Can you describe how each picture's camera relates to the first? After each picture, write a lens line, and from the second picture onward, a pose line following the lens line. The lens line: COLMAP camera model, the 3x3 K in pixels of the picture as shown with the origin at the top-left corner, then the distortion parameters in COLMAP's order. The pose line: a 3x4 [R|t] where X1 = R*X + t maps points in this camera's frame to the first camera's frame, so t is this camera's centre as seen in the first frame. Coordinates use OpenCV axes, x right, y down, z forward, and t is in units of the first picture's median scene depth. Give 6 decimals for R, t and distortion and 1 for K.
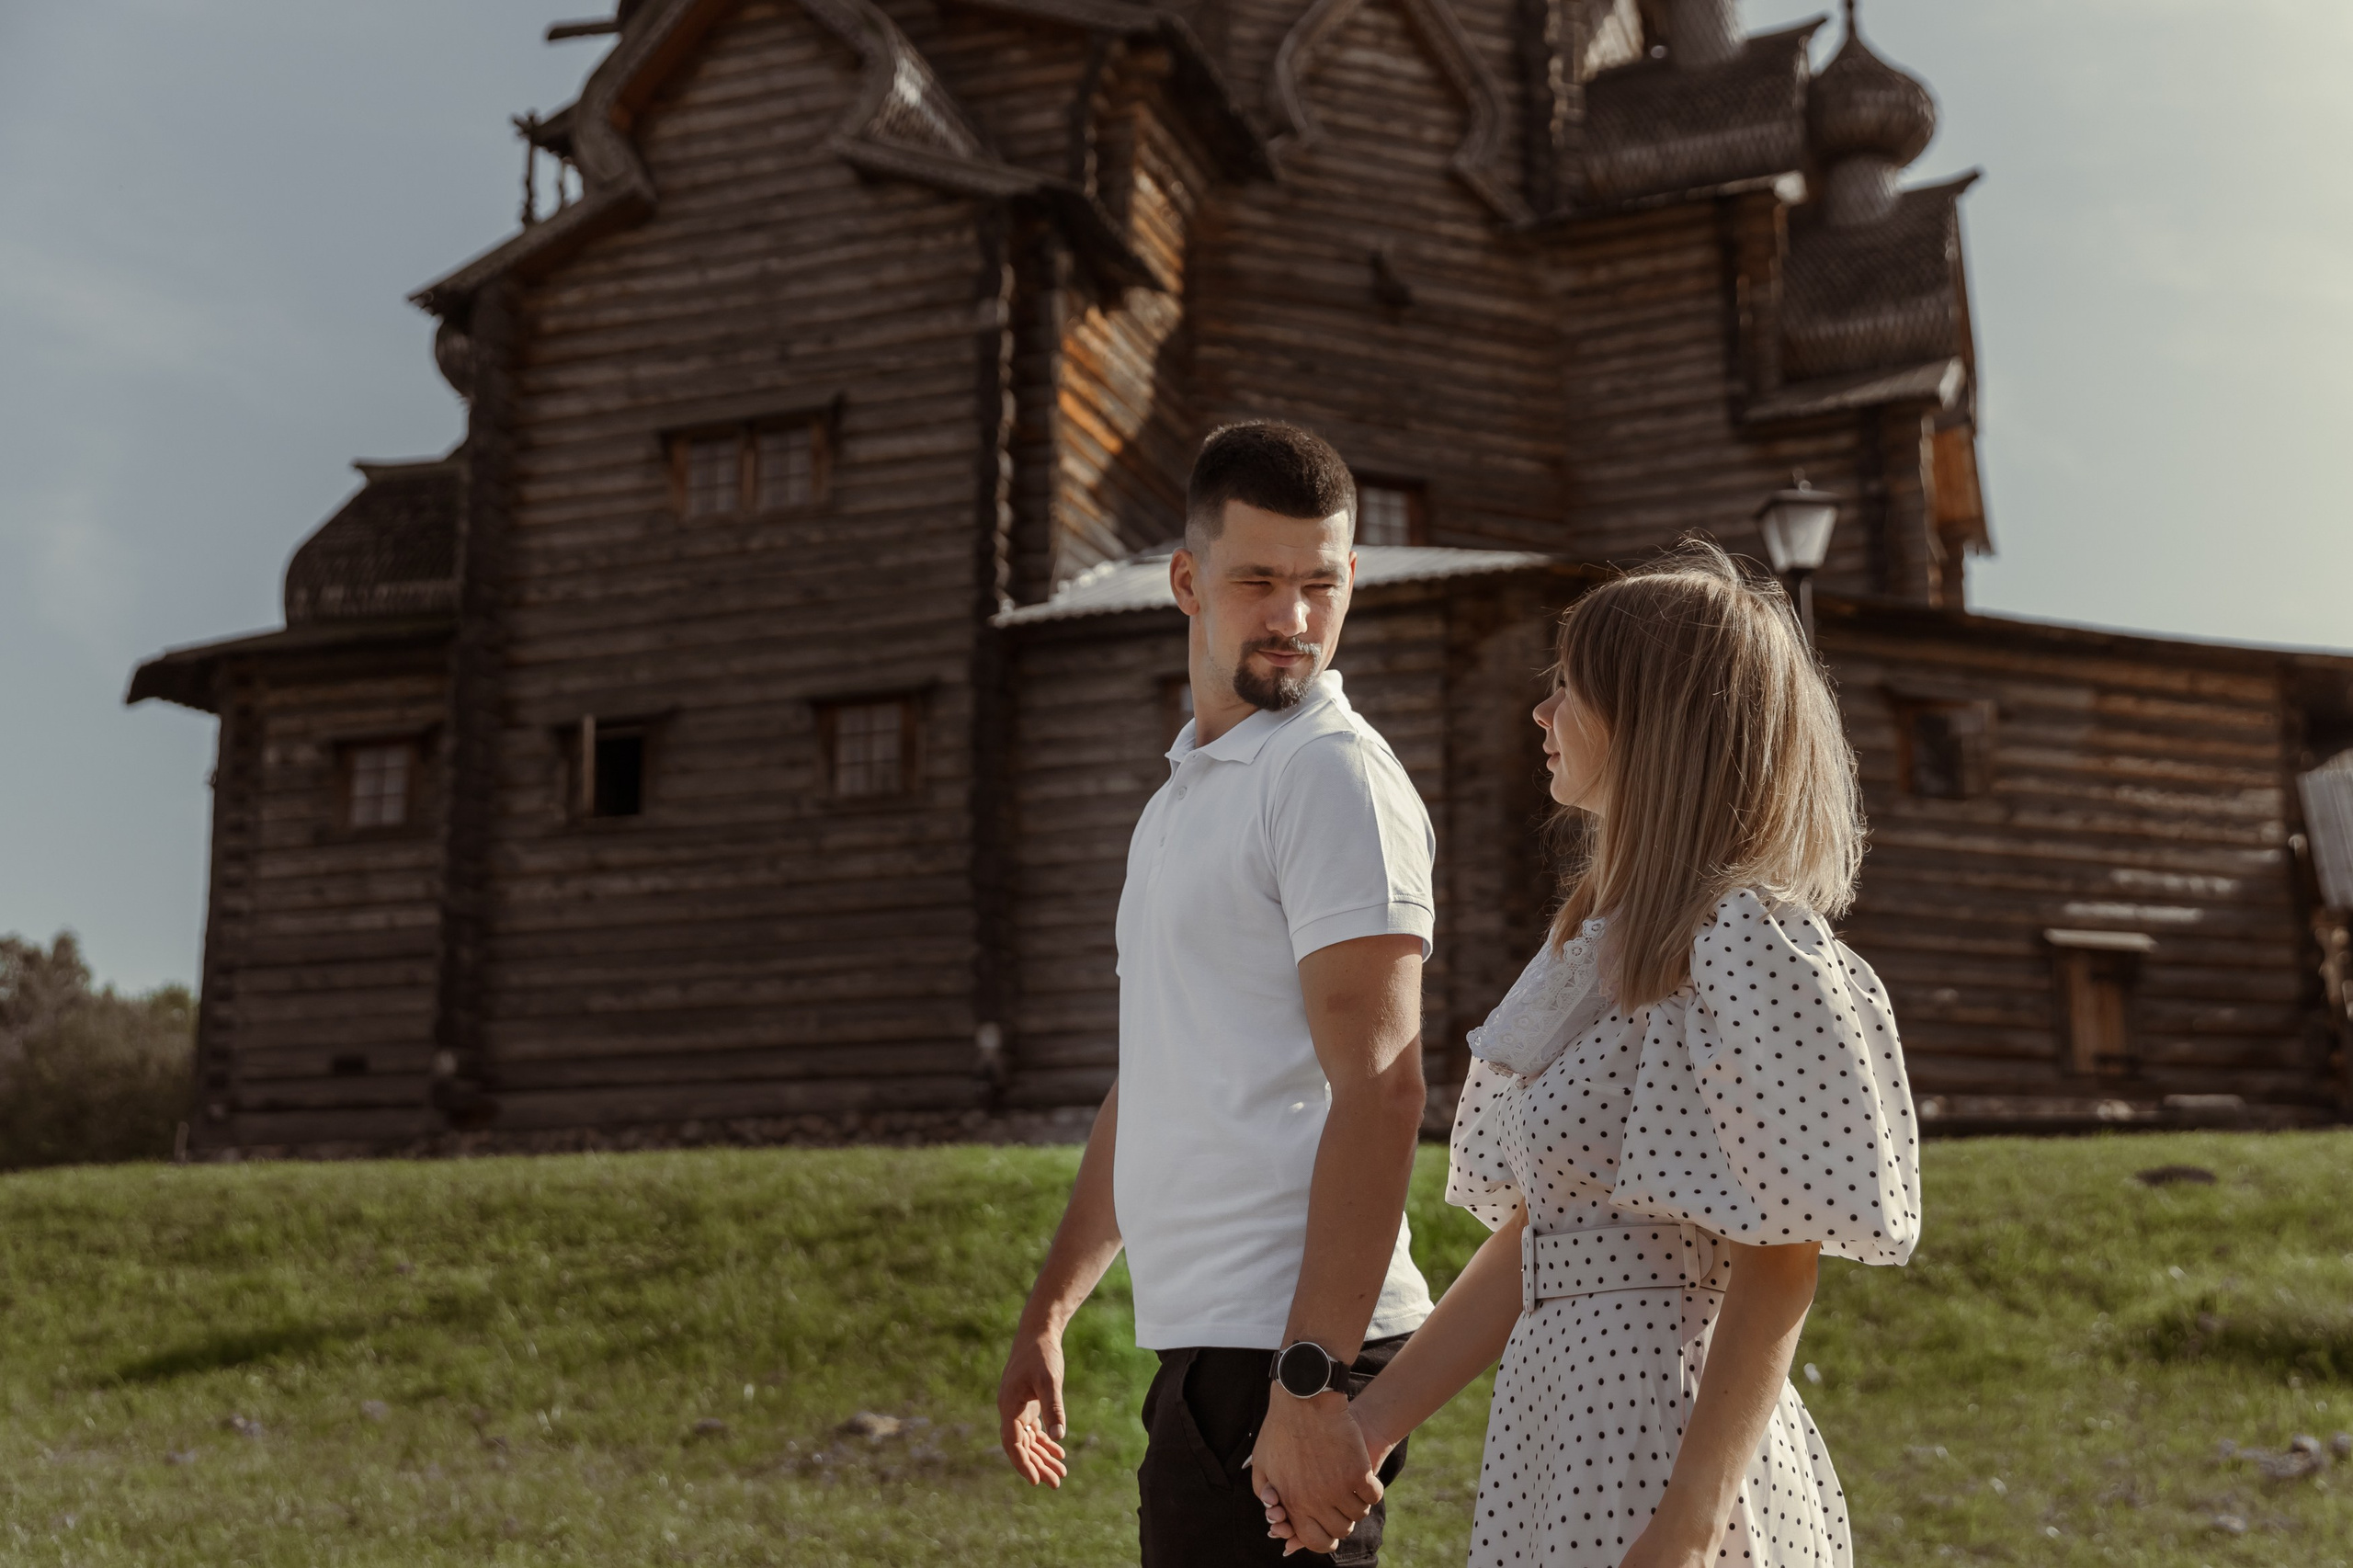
lens RADIAL K [[2494.7, 0, 1174.9], [0, 2494.7, 741.0], [0, 0, 1]] dist [0.016614, 0.038228]
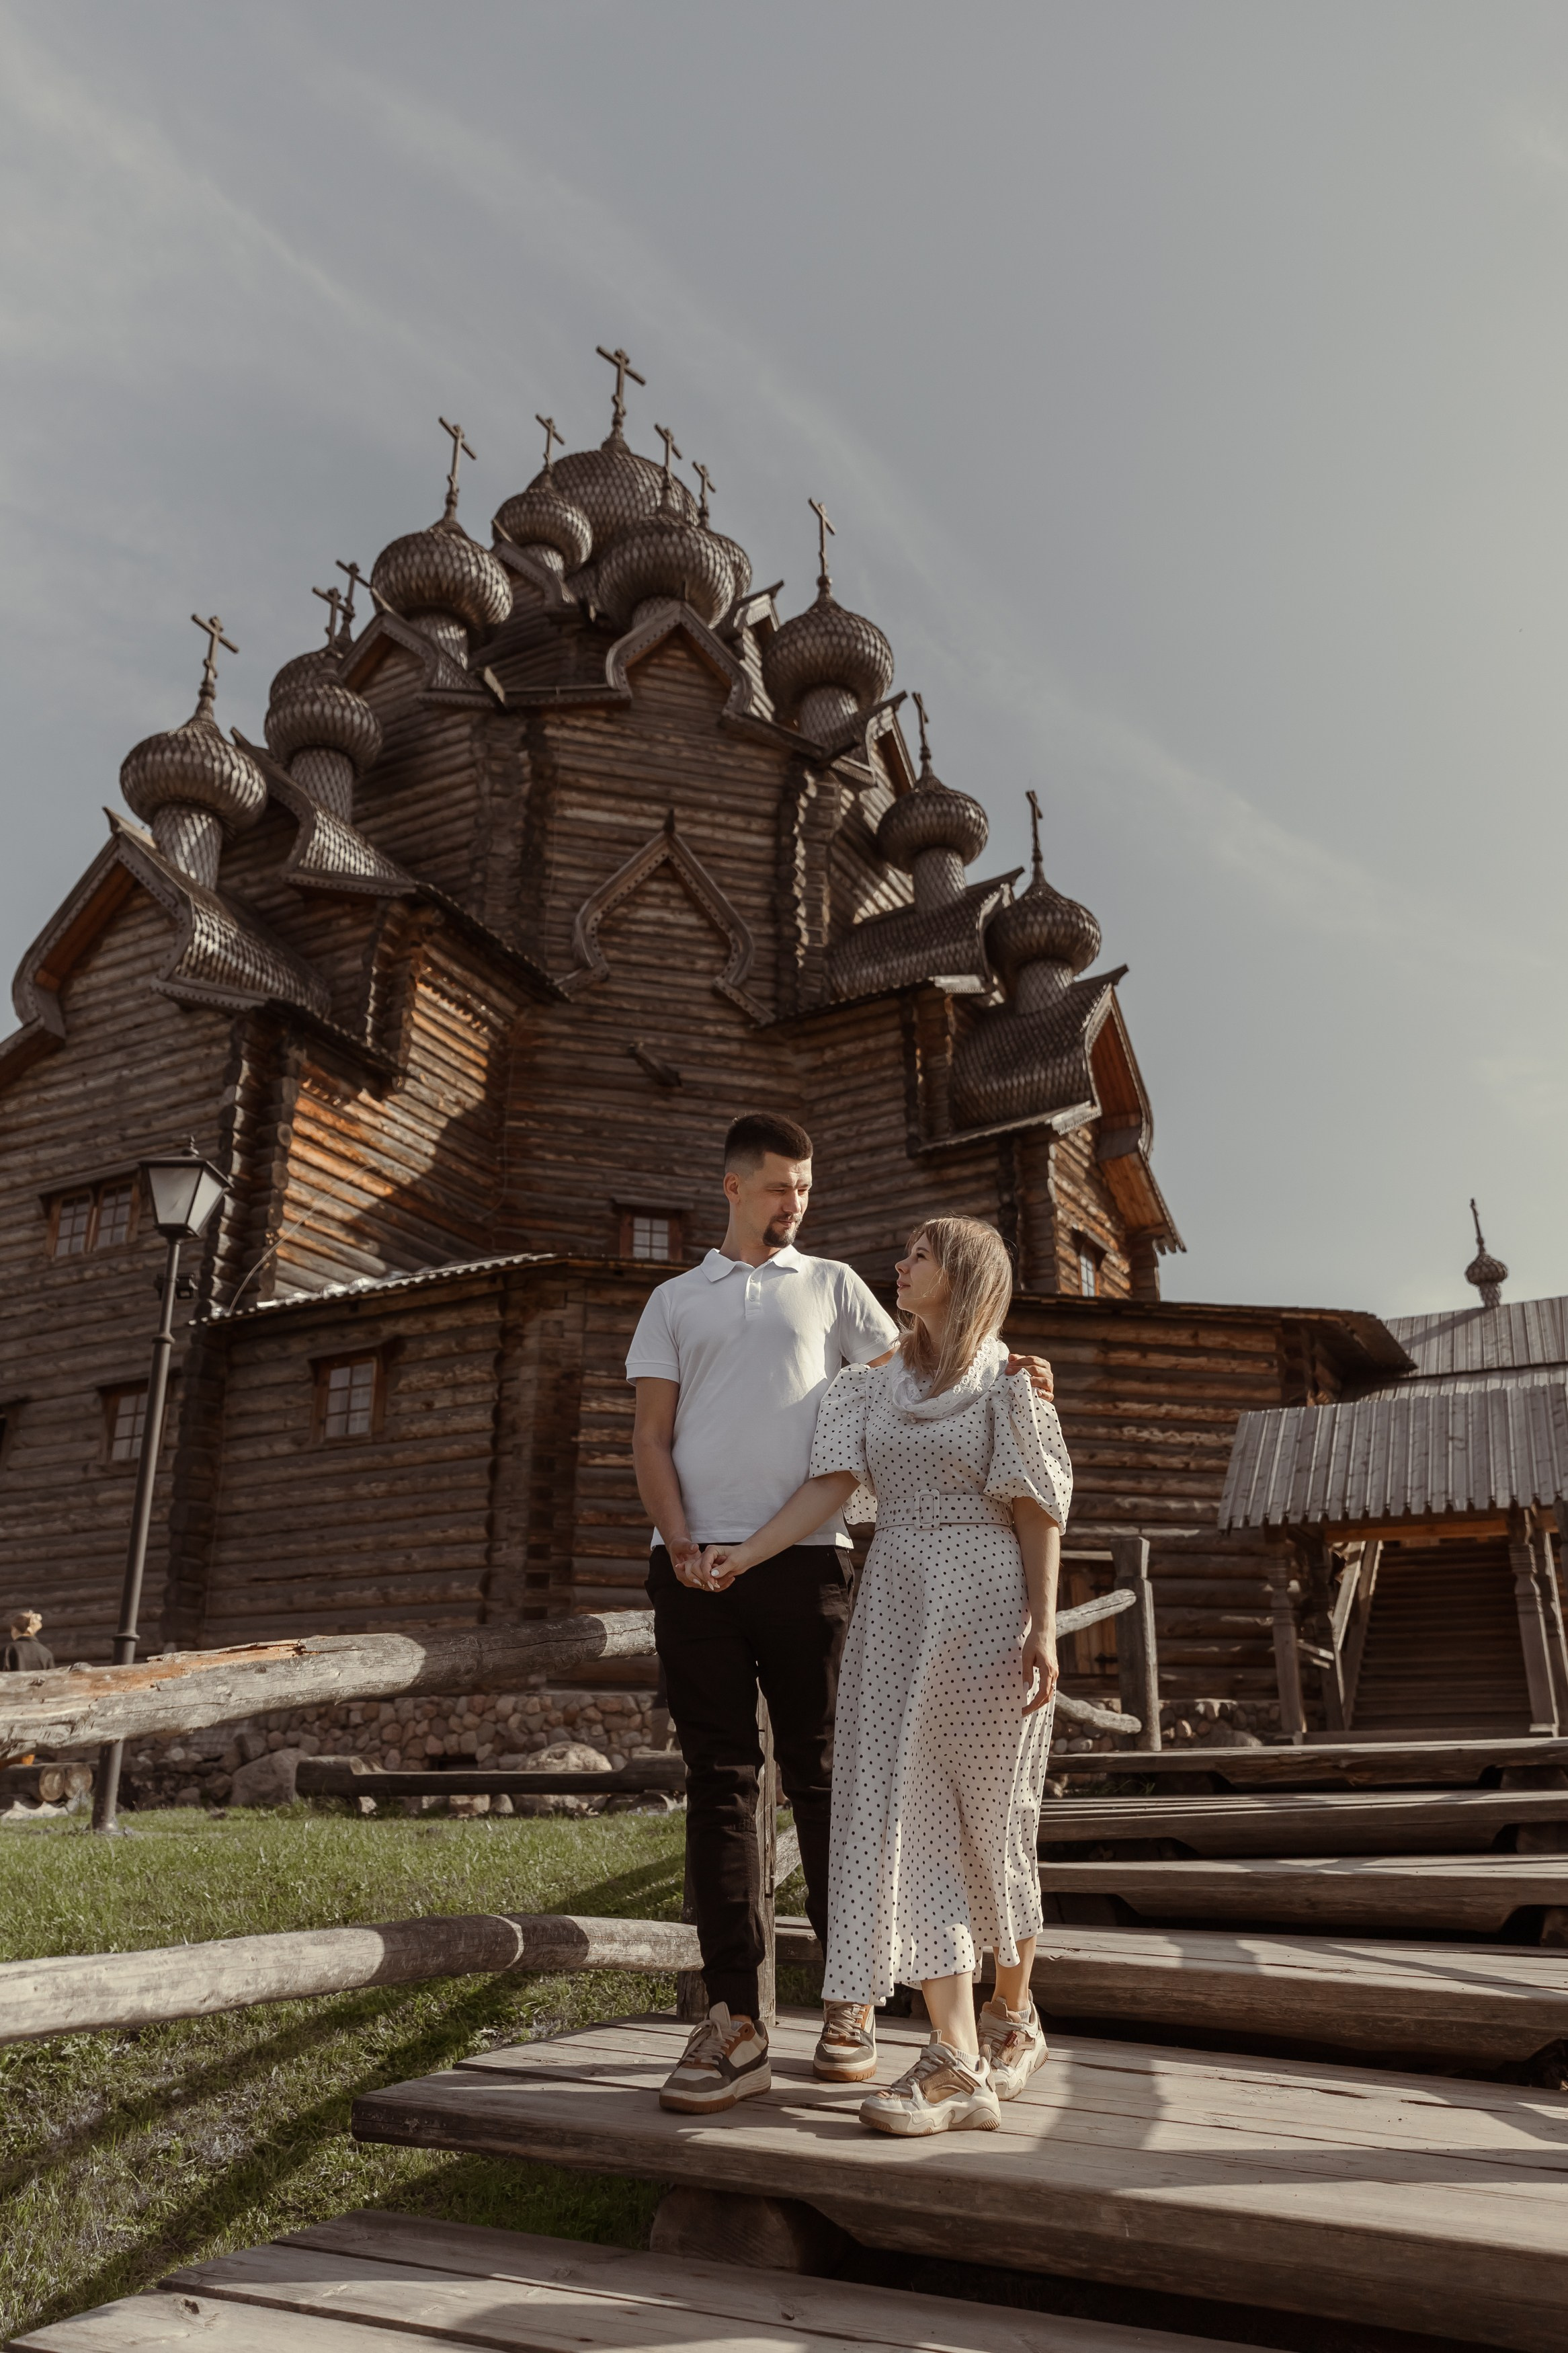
lens RADIAL K [[1553.0, 0, 784.0], [0, 1553.0, 1176.5], [0, 0, 1]] dist [0.012392, -0.007847]
pose [[0.988440, -0.051701, -0.142522, 0.272277], [0.029571, 0.987749, -0.153224, 0.007885], [0.148698, 0.147238, 0.977860, 0.183428]]
